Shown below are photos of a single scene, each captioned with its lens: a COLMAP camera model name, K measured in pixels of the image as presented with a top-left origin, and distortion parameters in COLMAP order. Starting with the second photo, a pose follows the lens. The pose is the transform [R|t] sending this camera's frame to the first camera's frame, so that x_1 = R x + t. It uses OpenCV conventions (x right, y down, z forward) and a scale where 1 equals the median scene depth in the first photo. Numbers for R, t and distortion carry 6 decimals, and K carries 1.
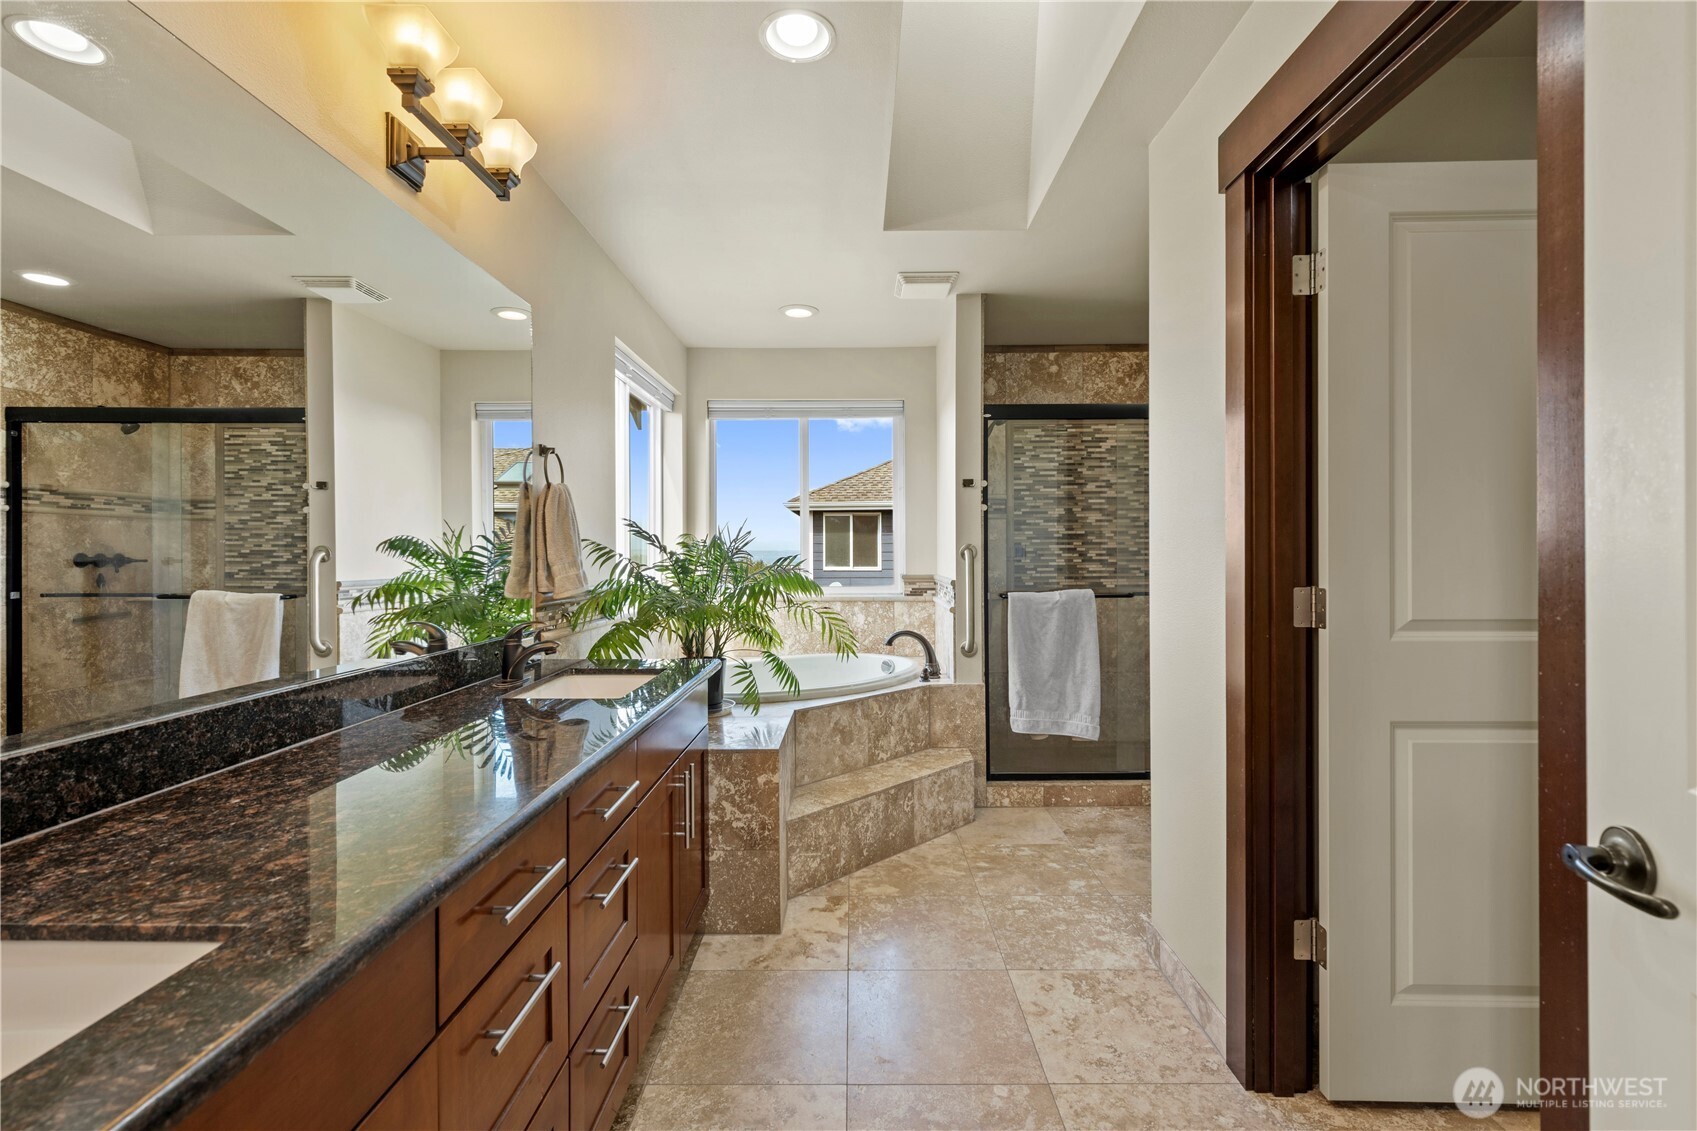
lens RADIAL K [[747.7, 0, 839.6], [0, 747.7, 545.0], [0, 0, 1]] dist [-0.000231, -0.000011]
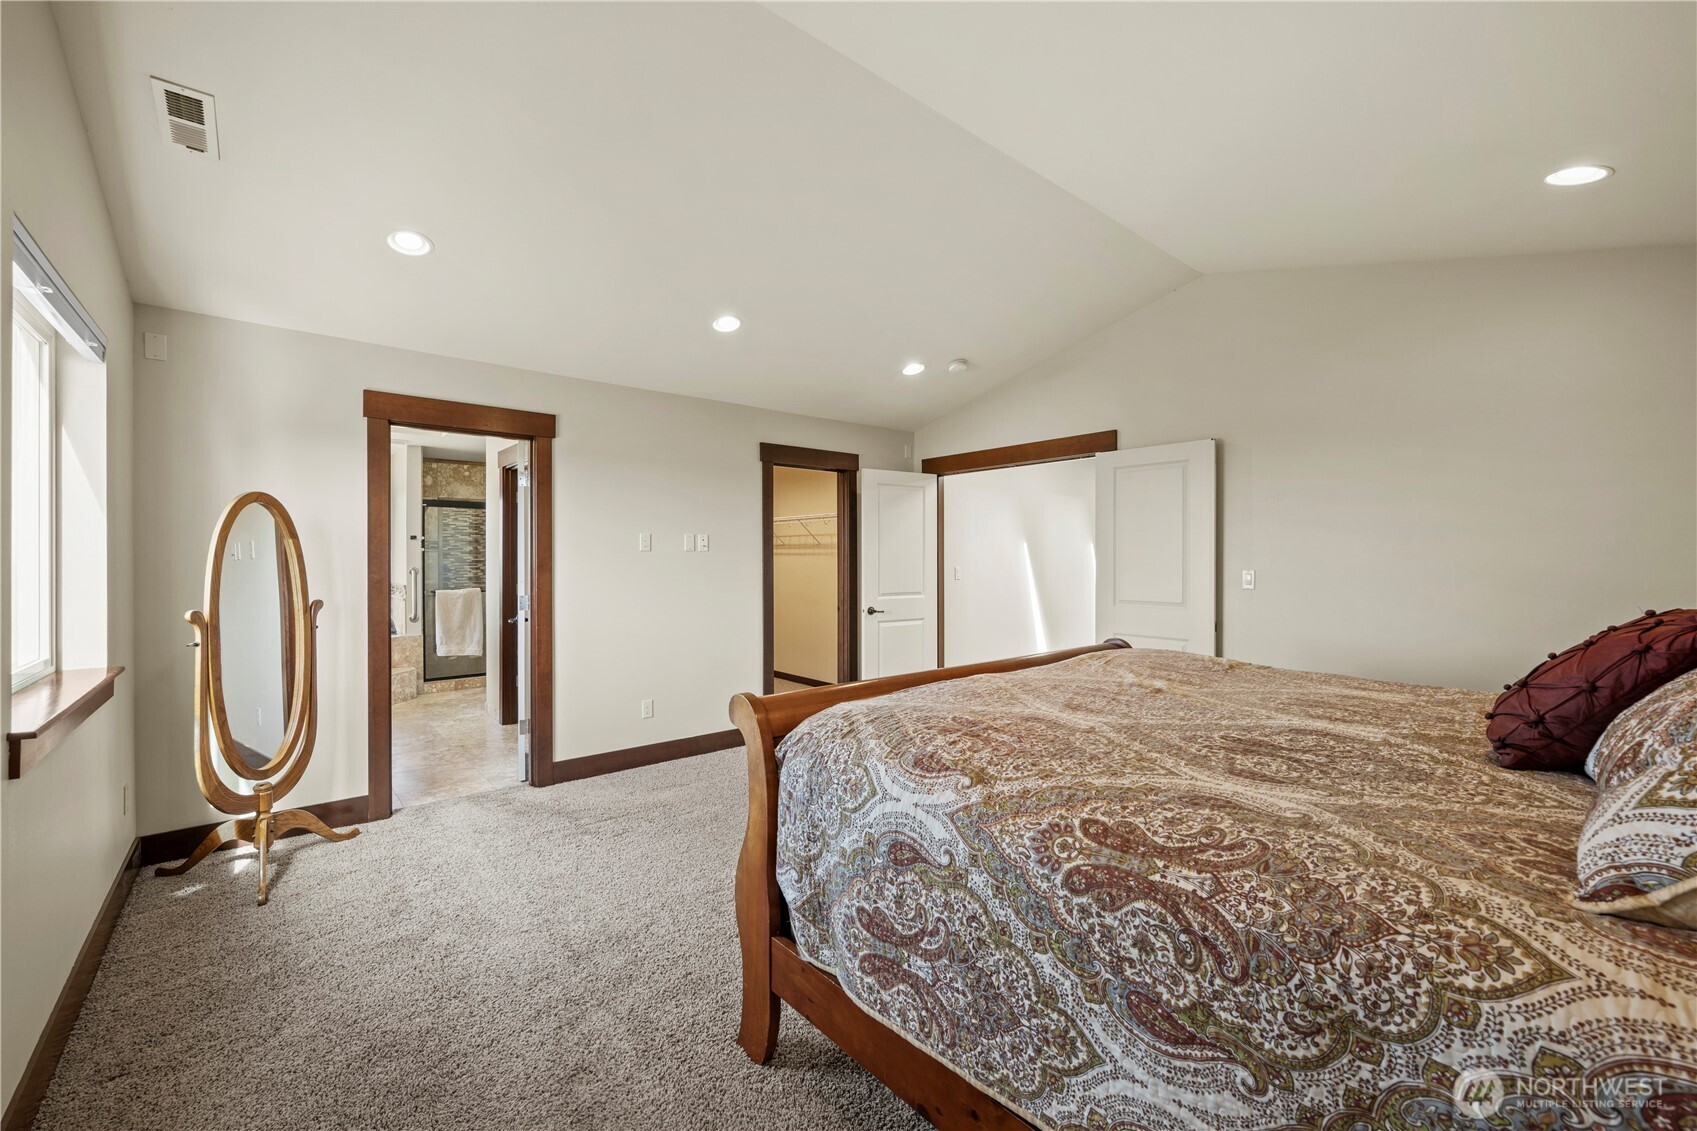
lens RADIAL K [[708.5, 0, 848.5], [0, 708.5, 565.5], [0, 0, 1]] dist [0.013593, -0.000616]
pose [[0.757384, -0.001587, 0.652968, -0.200126], [-0.010238, 0.999845, 0.014305, -0.046222], [-0.652890, -0.017519, 0.757251, -1.258397]]
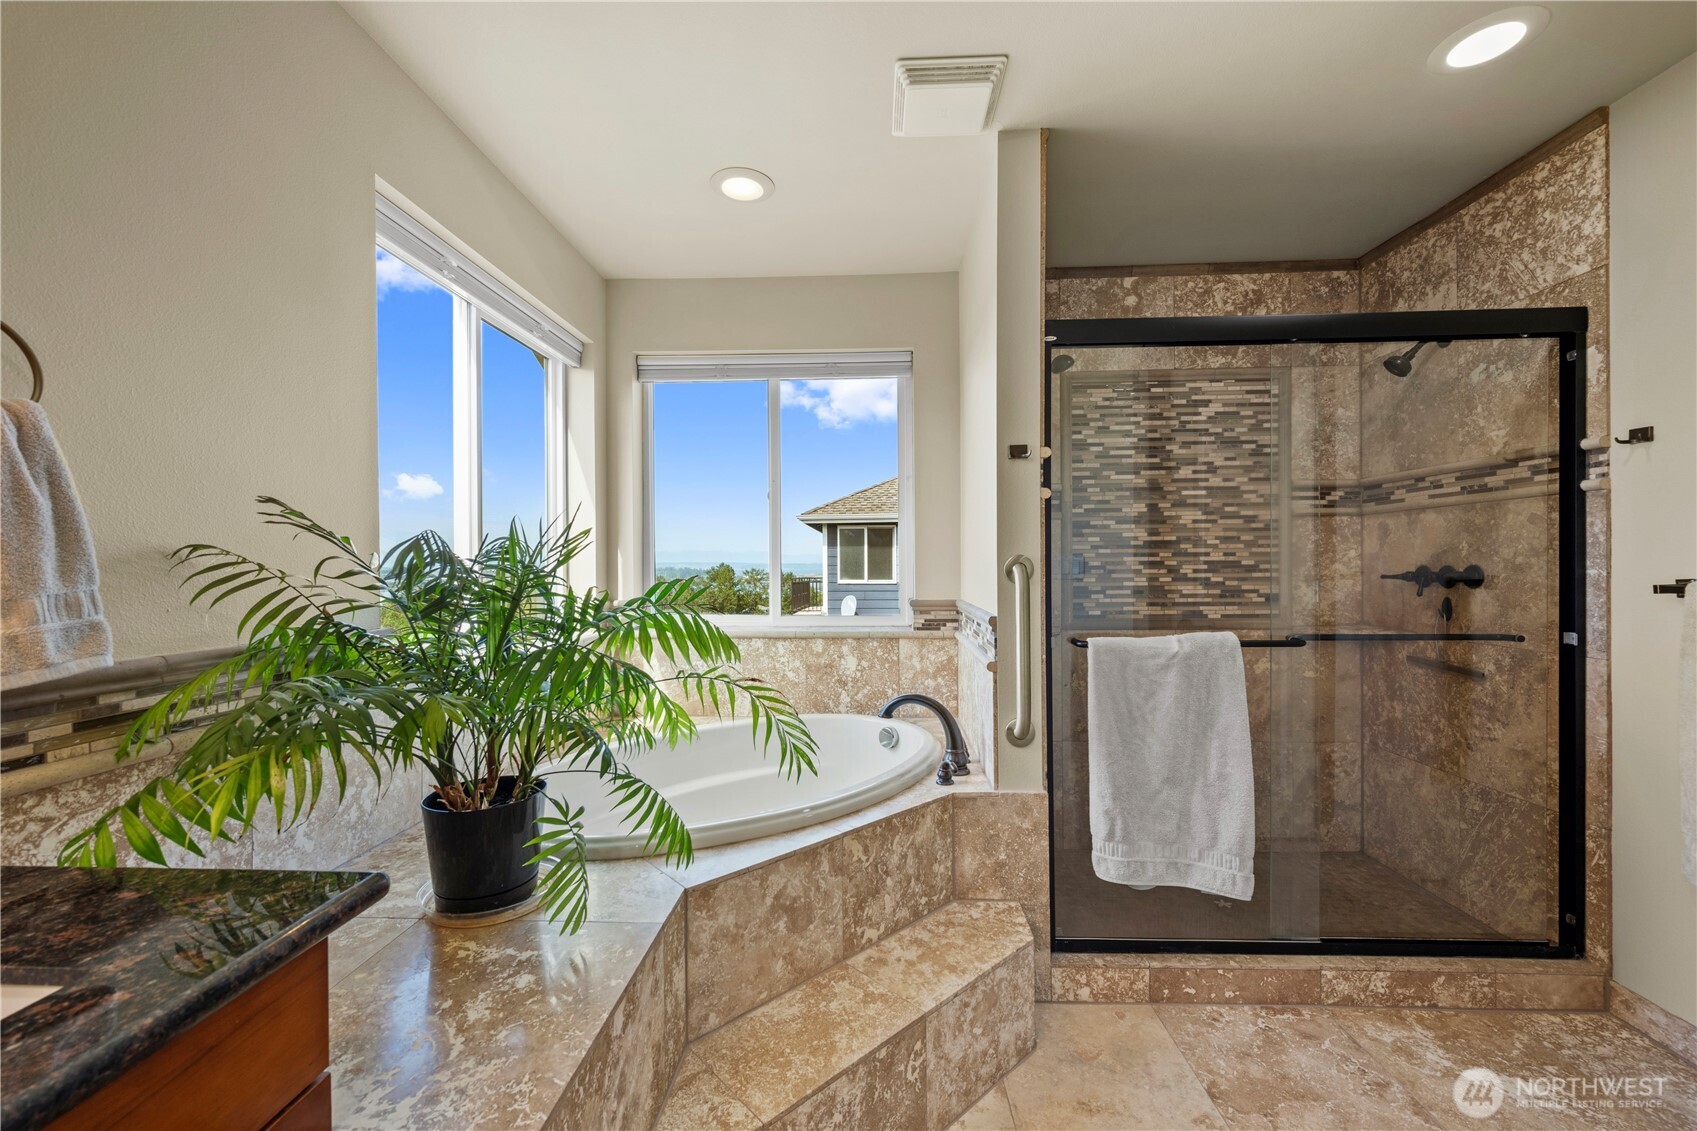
lens RADIAL K [[666.4, 0, 843.4], [0, 666.4, 561.4], [0, 0, 1]] dist [0.000274, 0.000078]
pose [[0.999570, -0.002373, -0.029223, 0.048879], [0.002510, 0.999986, 0.004643, 0.000950], [0.029211, -0.004715, 0.999562, 0.468127]]
